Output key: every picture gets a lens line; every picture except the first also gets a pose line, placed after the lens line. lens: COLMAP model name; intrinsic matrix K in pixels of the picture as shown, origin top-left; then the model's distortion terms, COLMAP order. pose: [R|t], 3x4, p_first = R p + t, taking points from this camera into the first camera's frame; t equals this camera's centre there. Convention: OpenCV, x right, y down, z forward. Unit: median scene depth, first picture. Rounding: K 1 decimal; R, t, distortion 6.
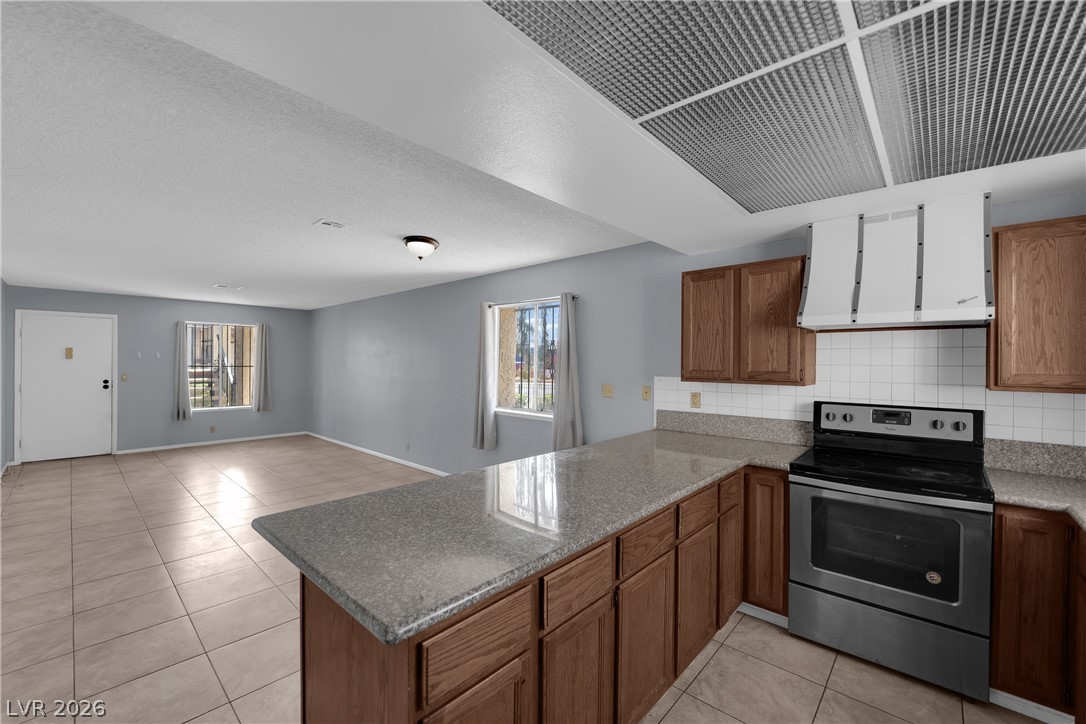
lens RADIAL K [[437.7, 0, 539.0], [0, 437.7, 363.5], [0, 0, 1]] dist [-0.010351, -0.003057]
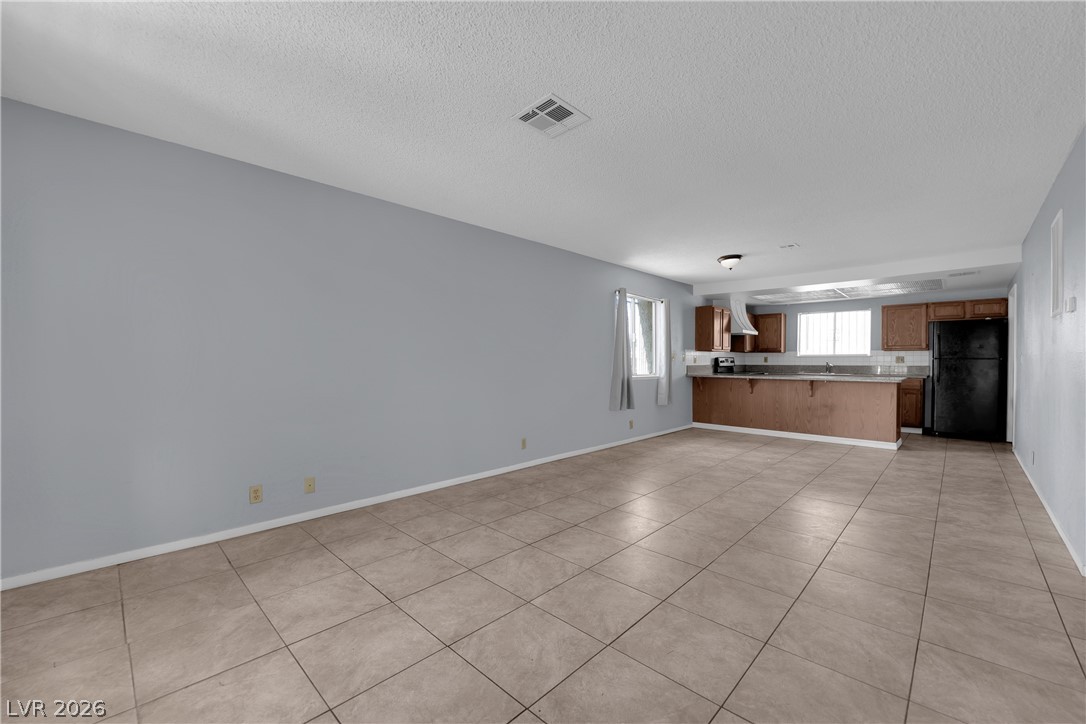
lens RADIAL K [[437.7, 0, 537.1], [0, 437.7, 363.4], [0, 0, 1]] dist [-0.010351, -0.003057]
pose [[0.030500, -0.013283, 0.999446, -2.018233], [0.000068, 0.999912, 0.013287, 0.075224], [-0.999535, -0.000337, 0.030499, 1.808318]]
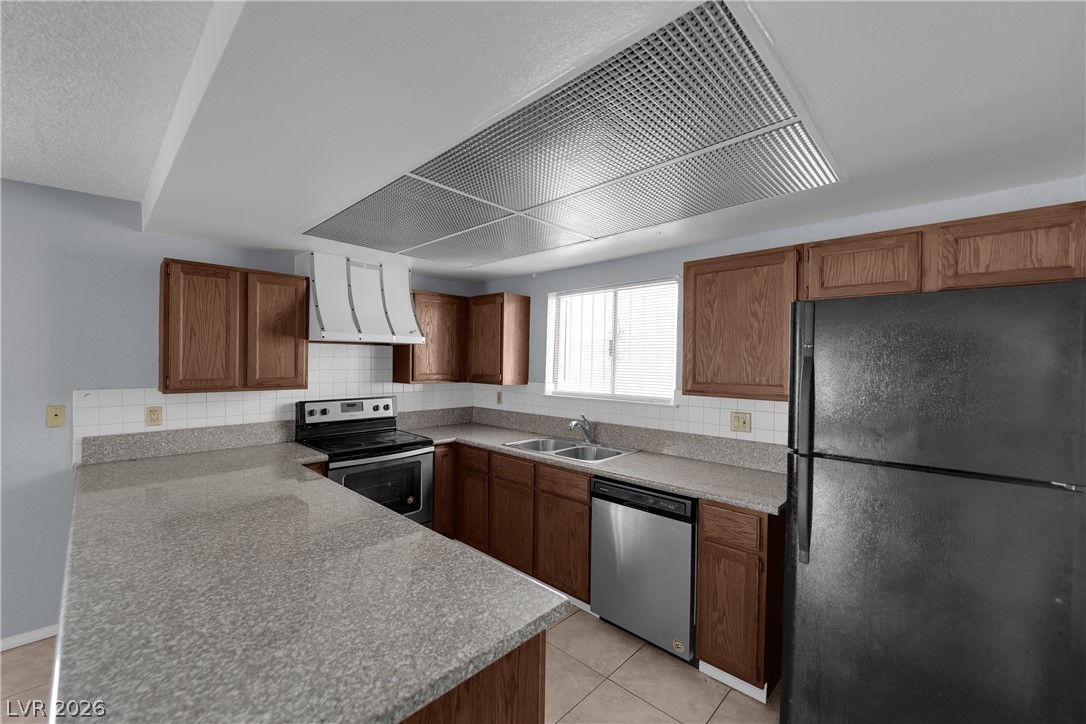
lens RADIAL K [[437.7, 0, 538.2], [0, 437.7, 363.0], [0, 0, 1]] dist [-0.010351, -0.003057]
pose [[0.022724, -0.011942, 0.999670, -0.433465], [-0.006296, 0.999907, 0.012088, -0.028681], [-0.999722, -0.006568, 0.022647, 0.282962]]
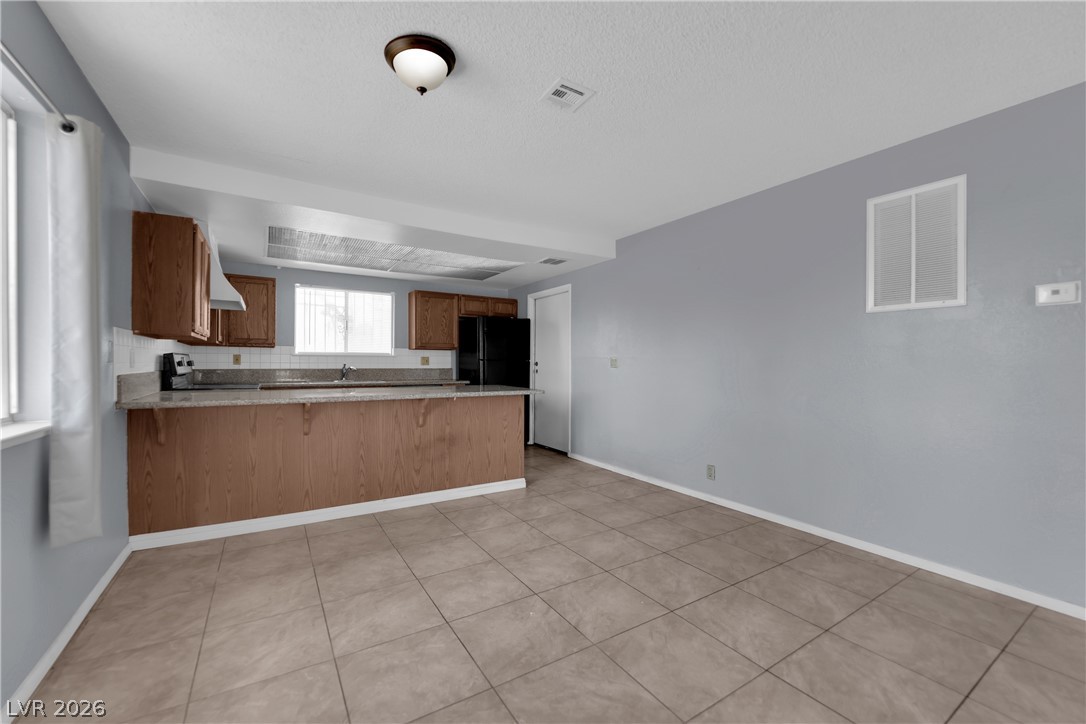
lens RADIAL K [[437.7, 0, 540.6], [0, 437.7, 364.3], [0, 0, 1]] dist [-0.010351, -0.003057]
pose [[-0.964532, -0.013210, 0.263634, -0.604692], [-0.011898, 0.999908, 0.006572, 0.082758], [-0.263696, 0.003202, -0.964600, 1.620047]]
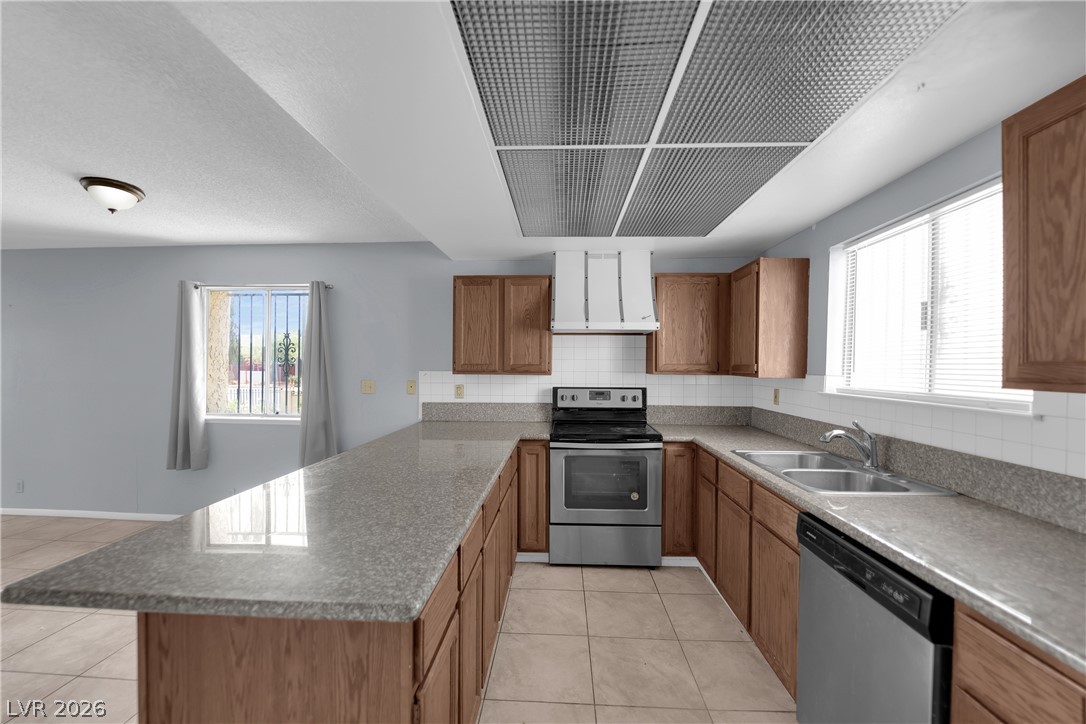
lens RADIAL K [[437.7, 0, 538.2], [0, 437.7, 363.3], [0, 0, 1]] dist [-0.010351, -0.003057]
pose [[0.772357, -0.002044, 0.635185, -0.201303], [0.002665, 0.999996, -0.000023, 0.012693], [-0.635183, 0.001710, 0.772360, 0.008168]]
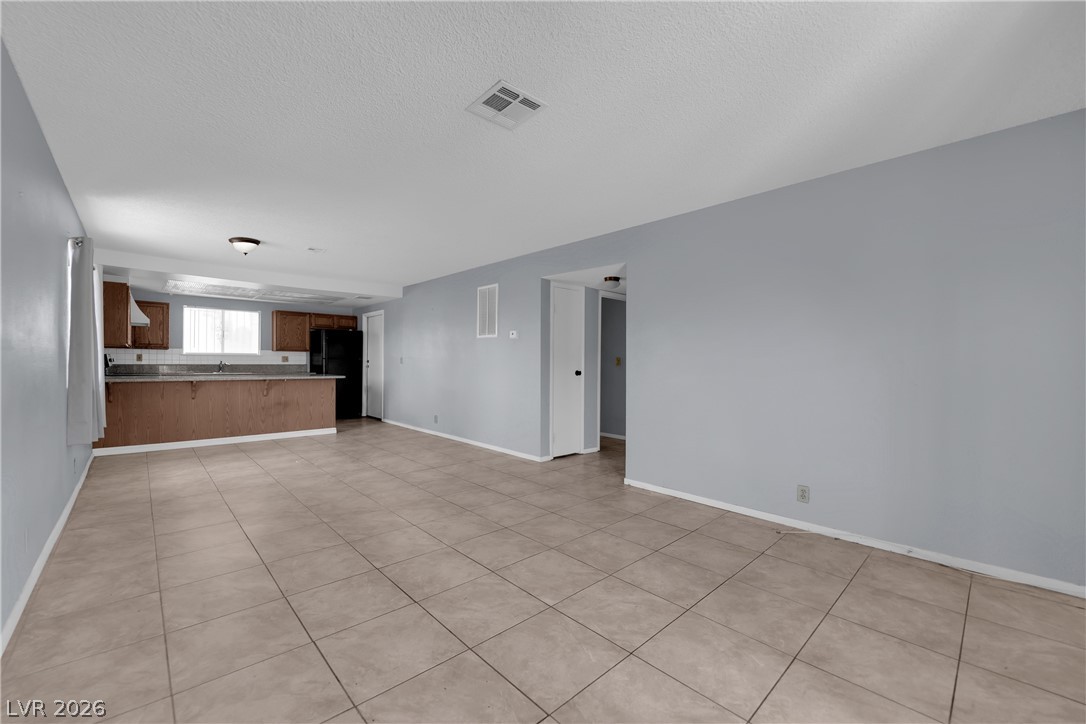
lens RADIAL K [[437.7, 0, 540.6], [0, 437.7, 363.0], [0, 0, 1]] dist [-0.010351, -0.003057]
pose [[-0.996966, -0.015435, 0.076287, -1.400407], [-0.015169, 0.999877, 0.004070, 0.075795], [-0.076341, 0.002900, -0.997078, 2.488069]]
